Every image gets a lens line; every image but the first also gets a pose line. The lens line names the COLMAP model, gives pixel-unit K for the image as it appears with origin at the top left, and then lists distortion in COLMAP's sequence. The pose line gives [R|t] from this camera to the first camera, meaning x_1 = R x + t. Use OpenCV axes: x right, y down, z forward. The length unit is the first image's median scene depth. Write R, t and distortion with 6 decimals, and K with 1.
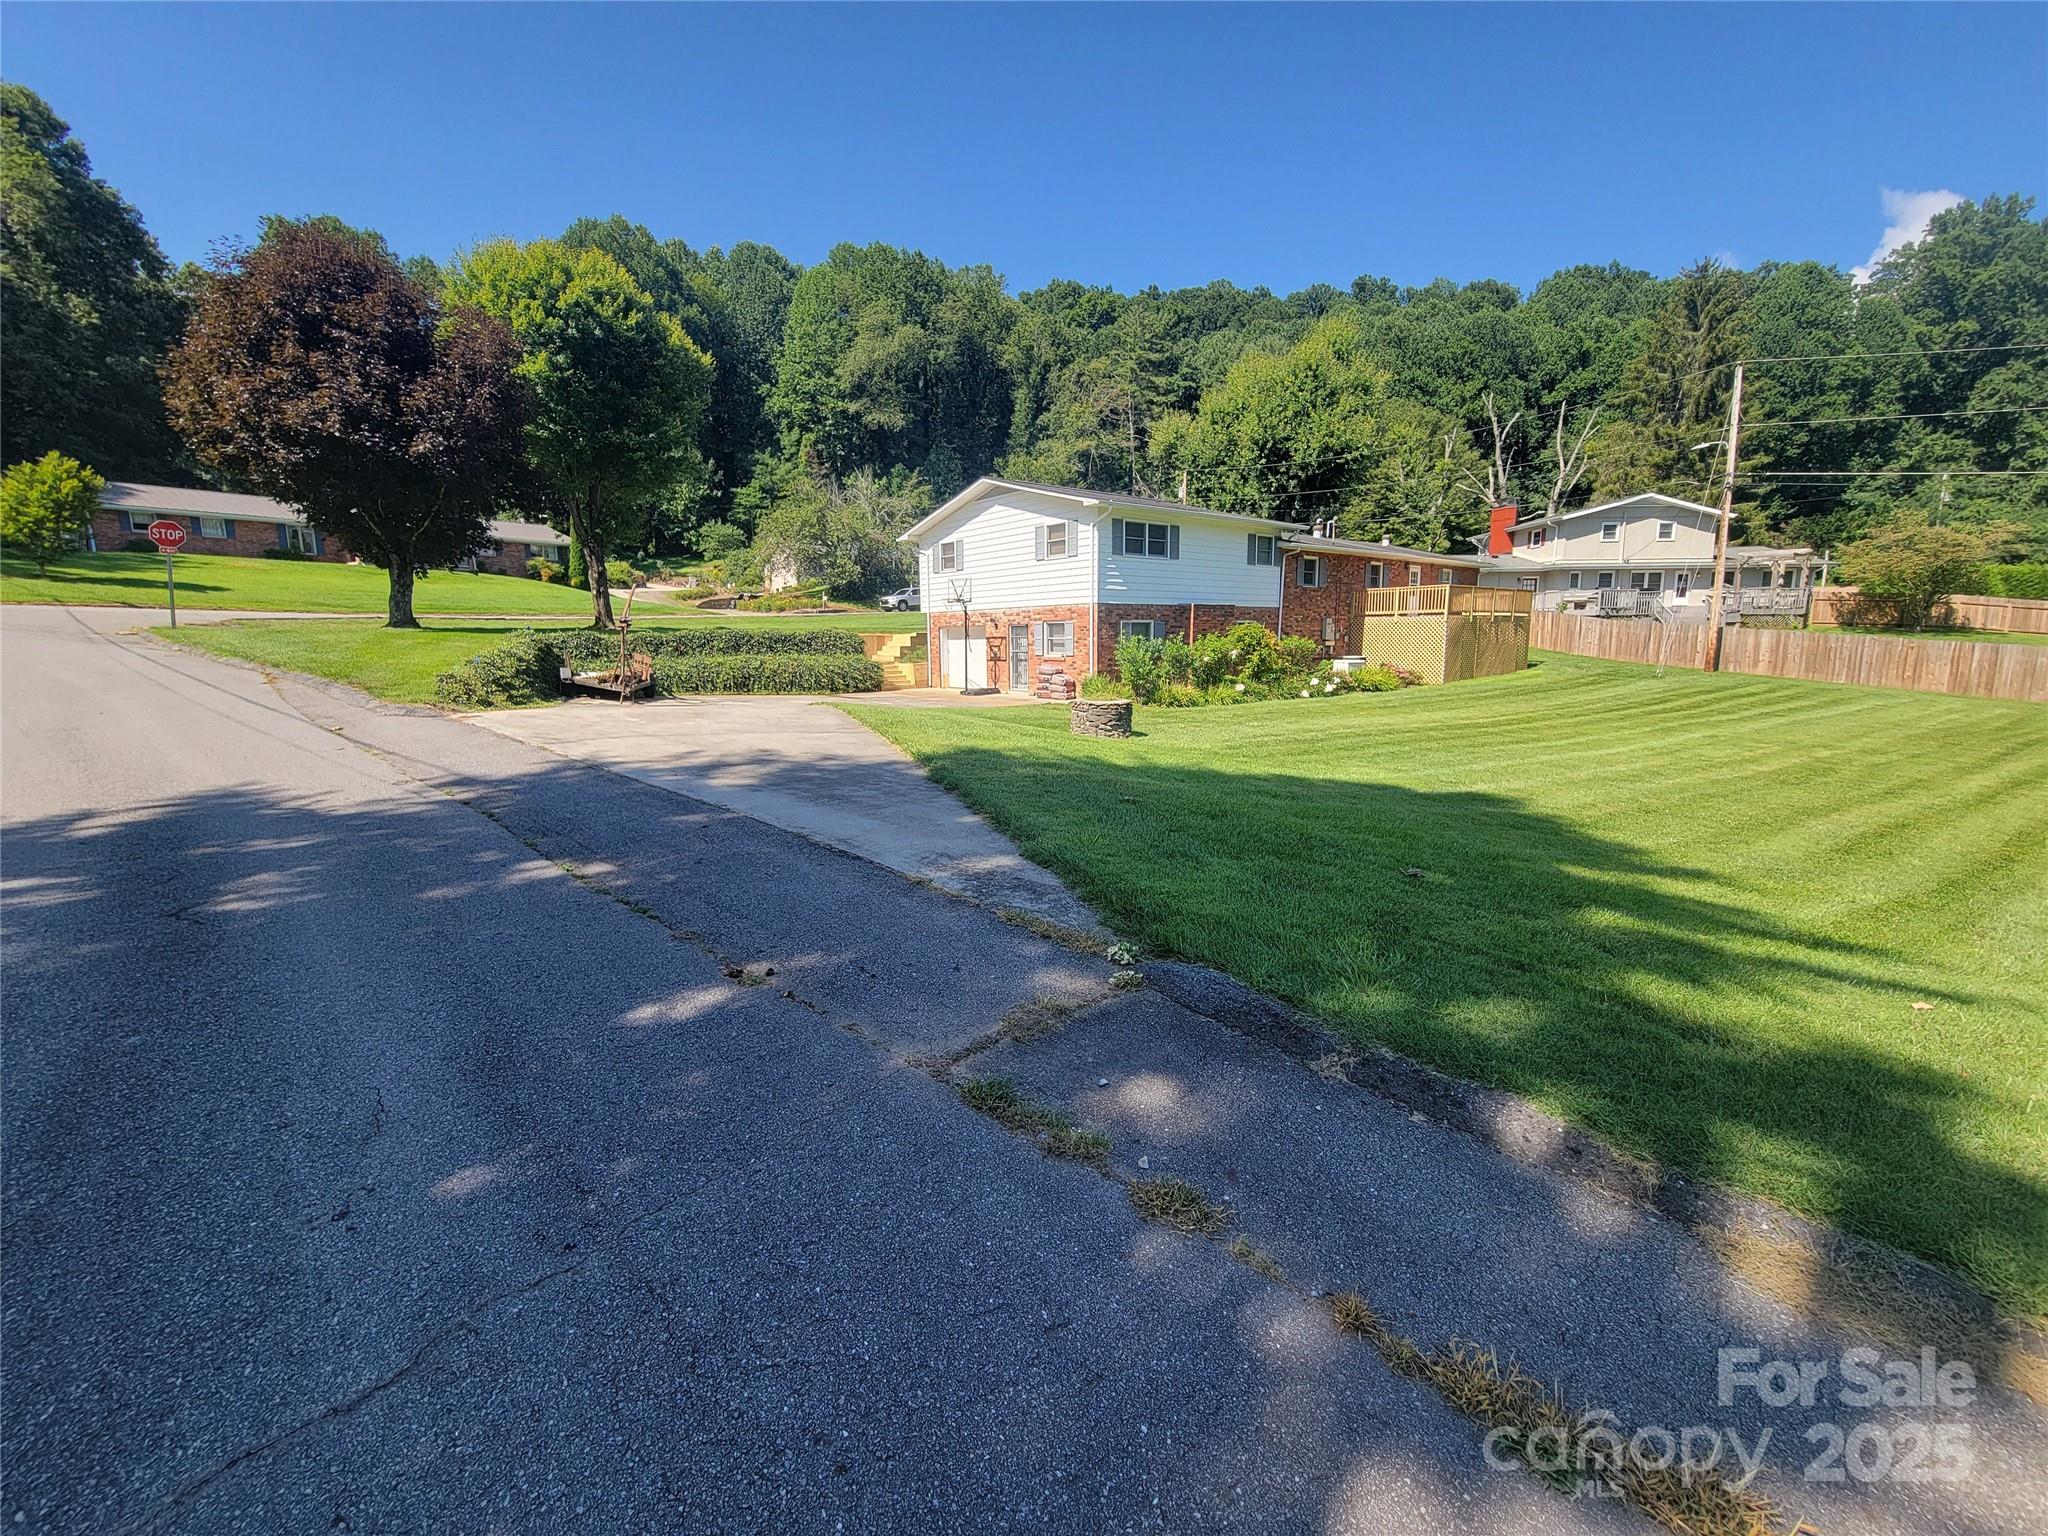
lens RADIAL K [[832.4, 0, 1030.5], [0, 832.4, 766.7], [0, 0, 1]] dist [-0.002755, -0.000160]
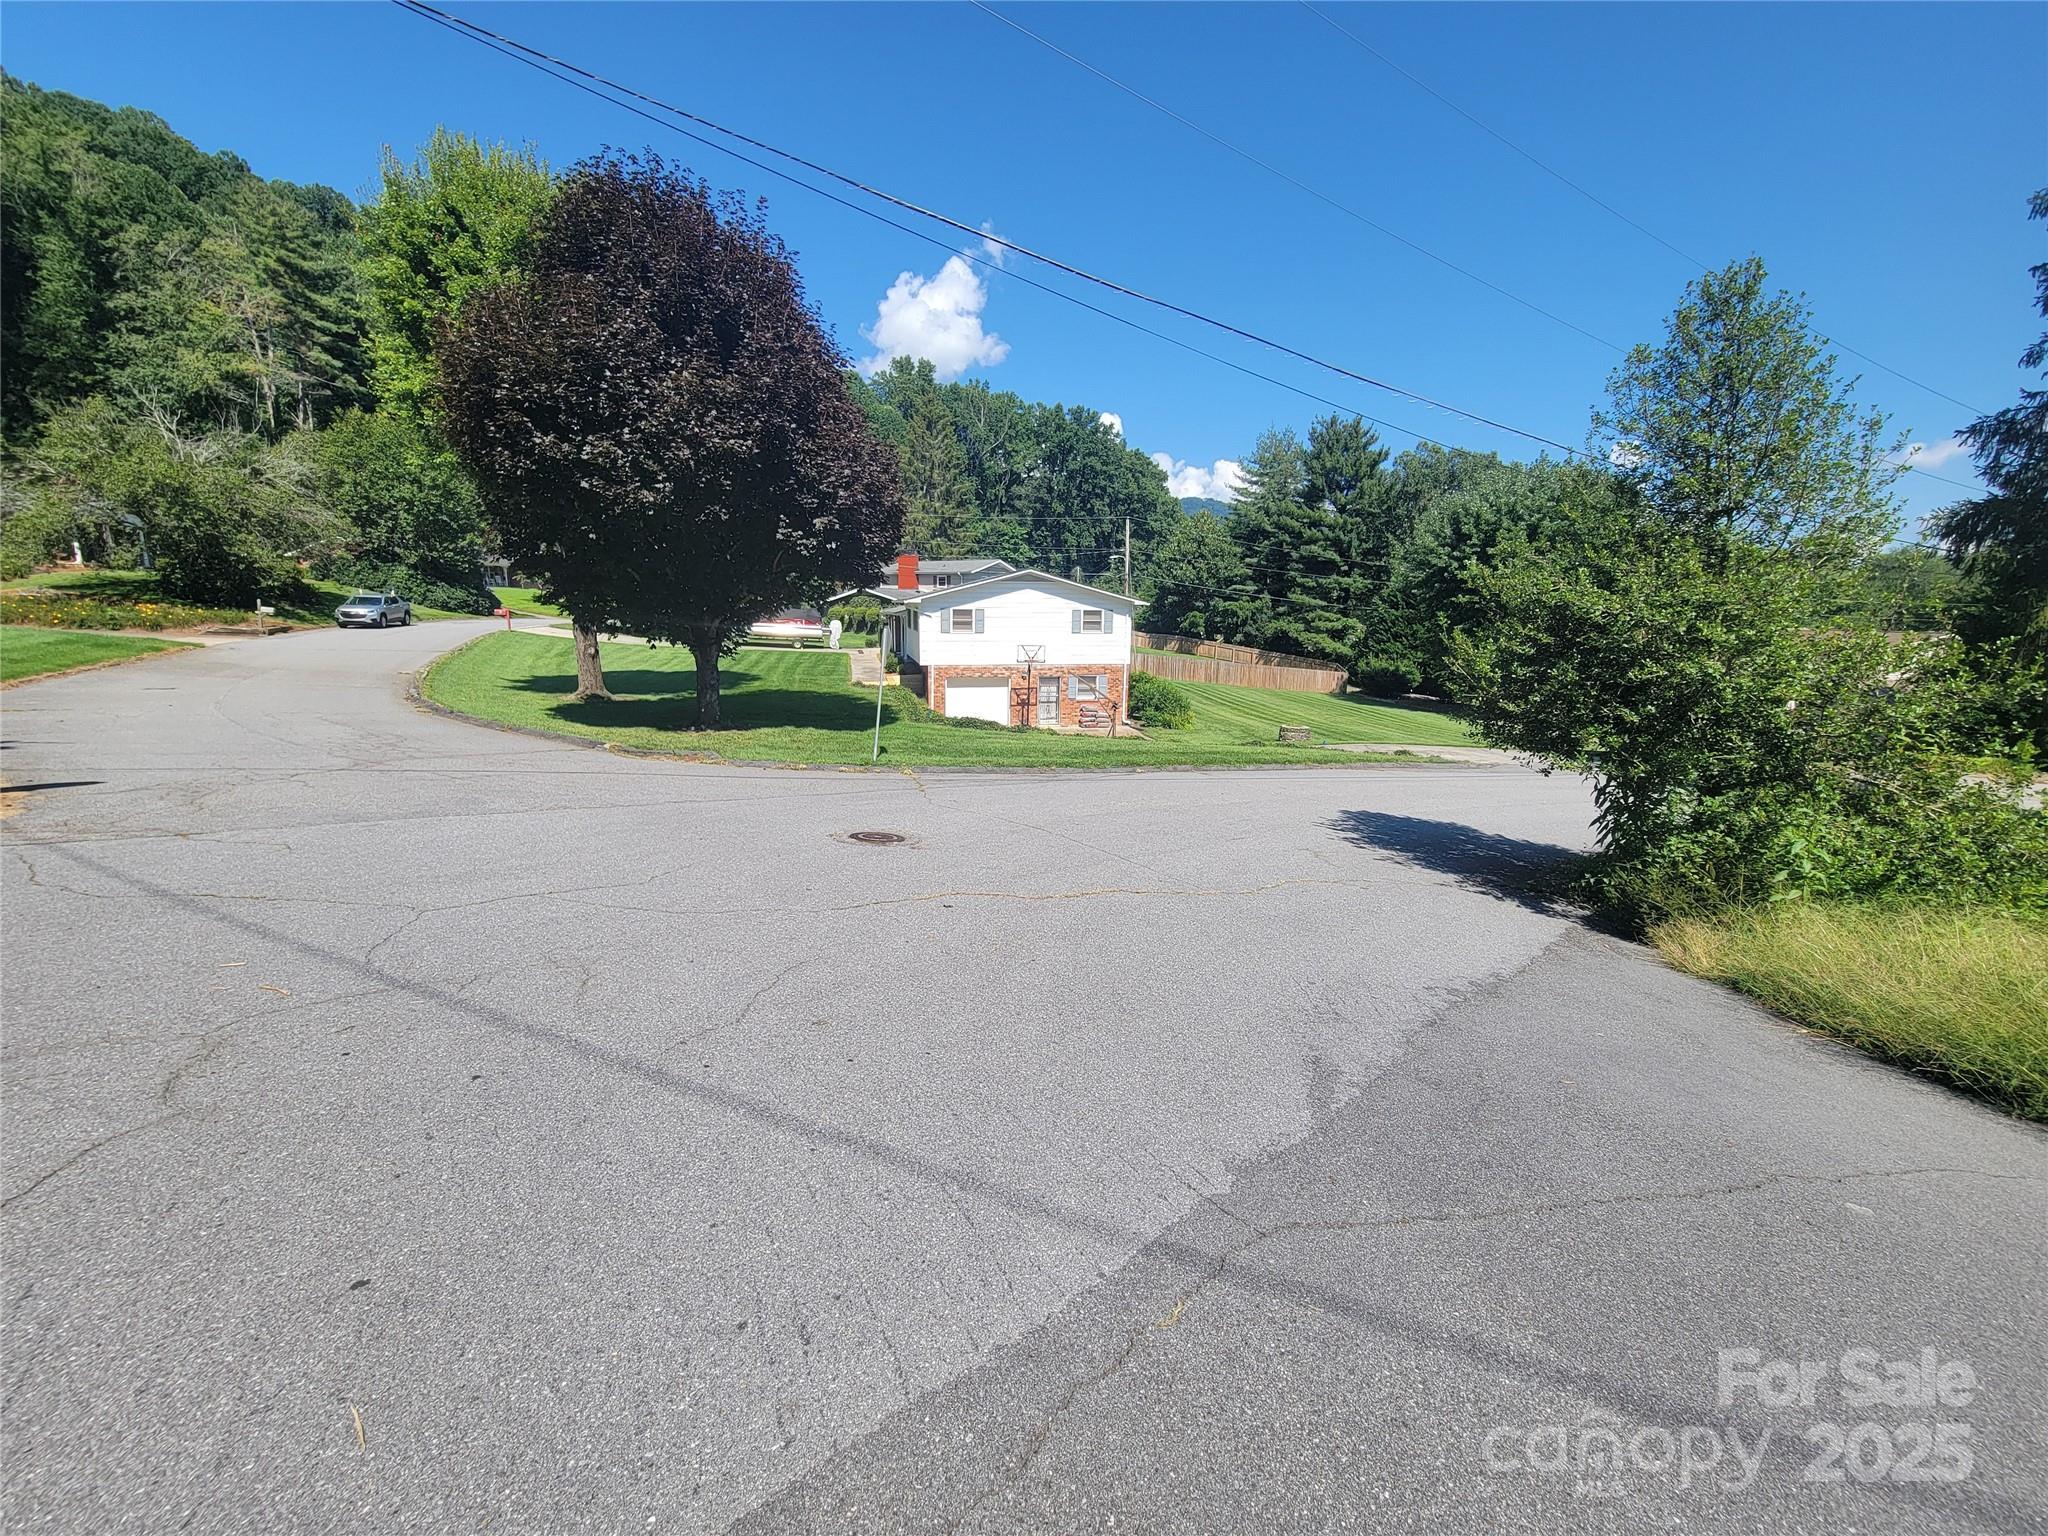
lens RADIAL K [[832.4, 0, 1025.6], [0, 832.4, 764.3], [0, 0, 1]] dist [-0.002755, -0.000160]
pose [[0.465068, -0.145057, 0.873310, -1.216843], [0.119868, 0.987718, 0.100227, -0.163667], [-0.877122, 0.058070, 0.476743, 0.369926]]
